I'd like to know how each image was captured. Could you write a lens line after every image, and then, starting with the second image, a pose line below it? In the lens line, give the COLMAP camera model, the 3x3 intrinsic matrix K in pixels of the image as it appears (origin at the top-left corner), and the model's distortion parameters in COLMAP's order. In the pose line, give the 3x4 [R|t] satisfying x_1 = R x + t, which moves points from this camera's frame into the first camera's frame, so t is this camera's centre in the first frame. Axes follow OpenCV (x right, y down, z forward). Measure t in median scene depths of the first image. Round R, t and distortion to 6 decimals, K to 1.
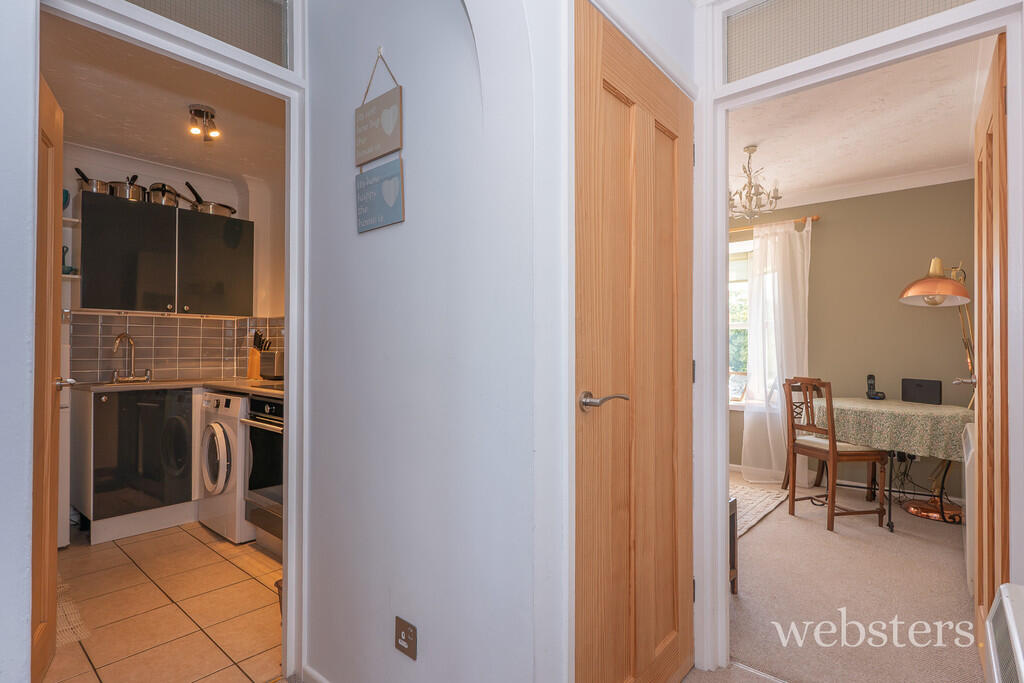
lens RADIAL K [[513.0, 0, 512.5], [0, 513.0, 346.0], [0, 0, 1]] dist [-0.000336, 0.001583]
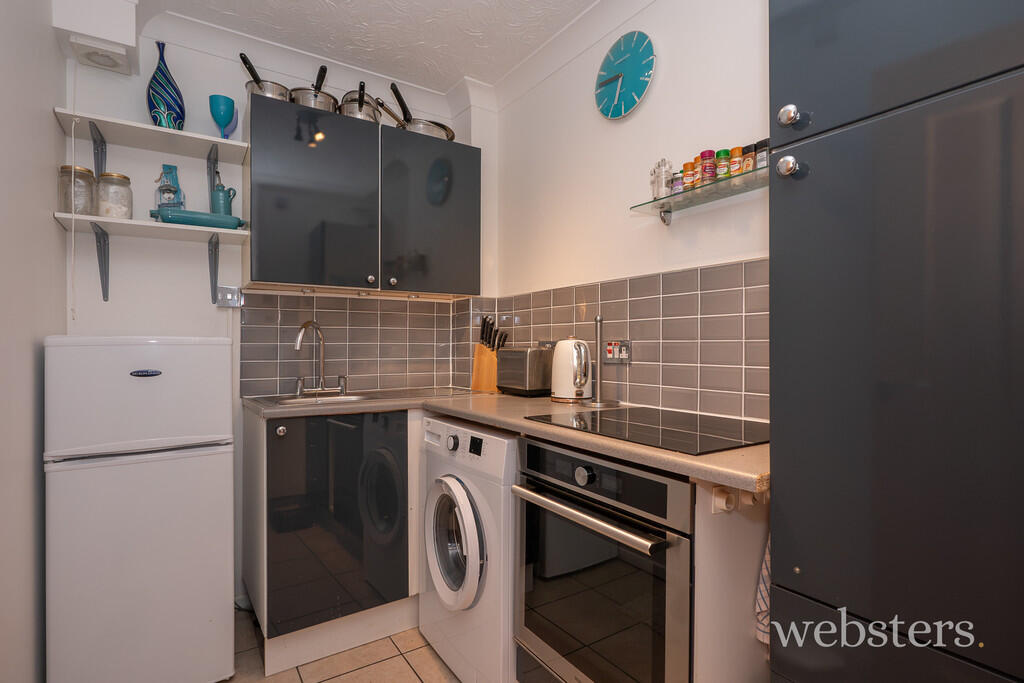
lens RADIAL K [[513.0, 0, 512.5], [0, 513.0, 346.0], [0, 0, 1]] dist [-0.000336, 0.001583]
pose [[0.961981, -0.004036, -0.273088, -0.339133], [0.005788, 0.999967, 0.005614, 0.004285], [0.273056, -0.006981, 0.961973, 0.452713]]
